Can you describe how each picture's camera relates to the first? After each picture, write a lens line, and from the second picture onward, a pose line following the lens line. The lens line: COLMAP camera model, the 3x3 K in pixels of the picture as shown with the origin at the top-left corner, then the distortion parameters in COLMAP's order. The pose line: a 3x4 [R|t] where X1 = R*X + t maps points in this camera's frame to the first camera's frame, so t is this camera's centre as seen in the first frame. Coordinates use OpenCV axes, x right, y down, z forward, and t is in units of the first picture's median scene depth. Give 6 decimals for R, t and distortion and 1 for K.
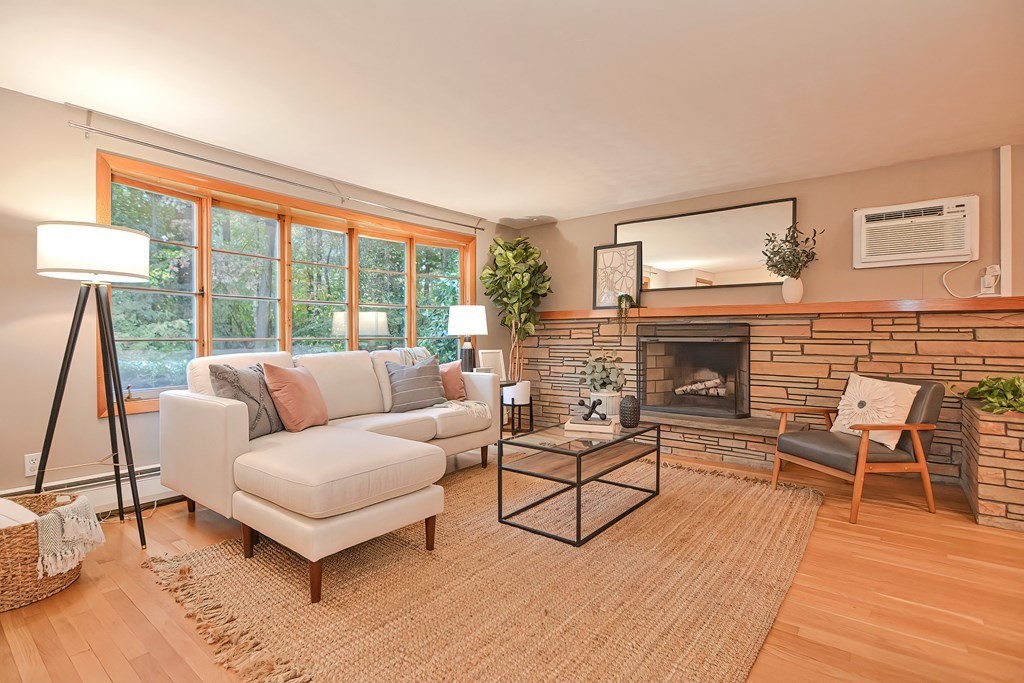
lens RADIAL K [[491.0, 0, 508.4], [0, 491.0, 339.4], [0, 0, 1]] dist [-0.004763, -0.001900]
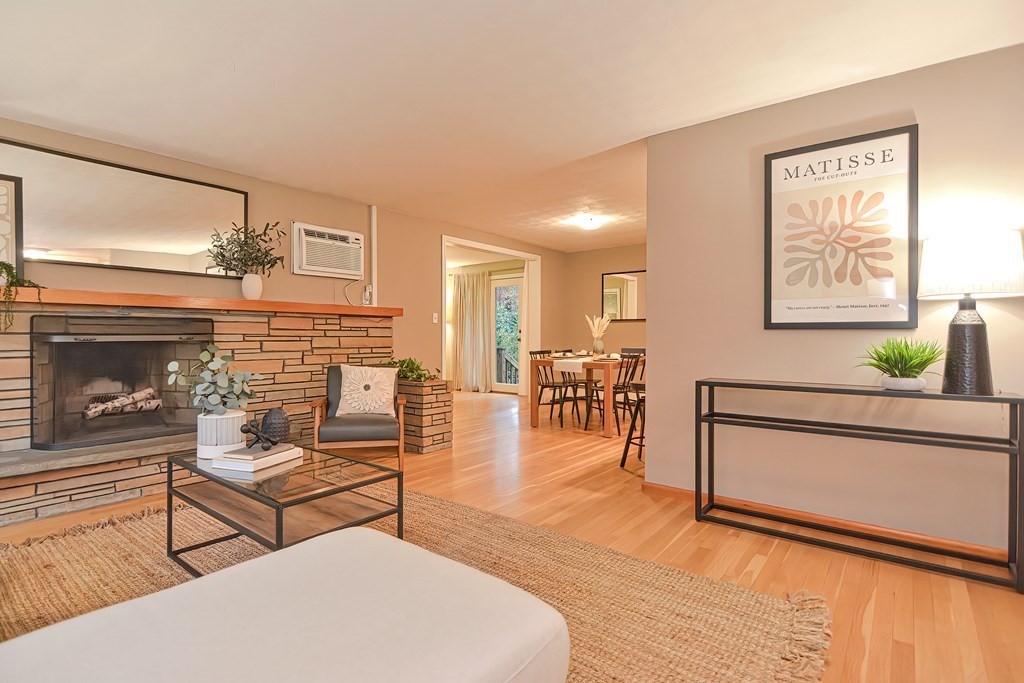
lens RADIAL K [[504.9, 0, 507.0], [0, 504.9, 335.3], [0, 0, 1]] dist [-0.000217, -0.000744]
pose [[0.001101, -0.002700, 0.999996, -0.463482], [0.009972, 0.999947, 0.002689, -0.000616], [-0.999950, 0.009969, 0.001128, 0.523891]]
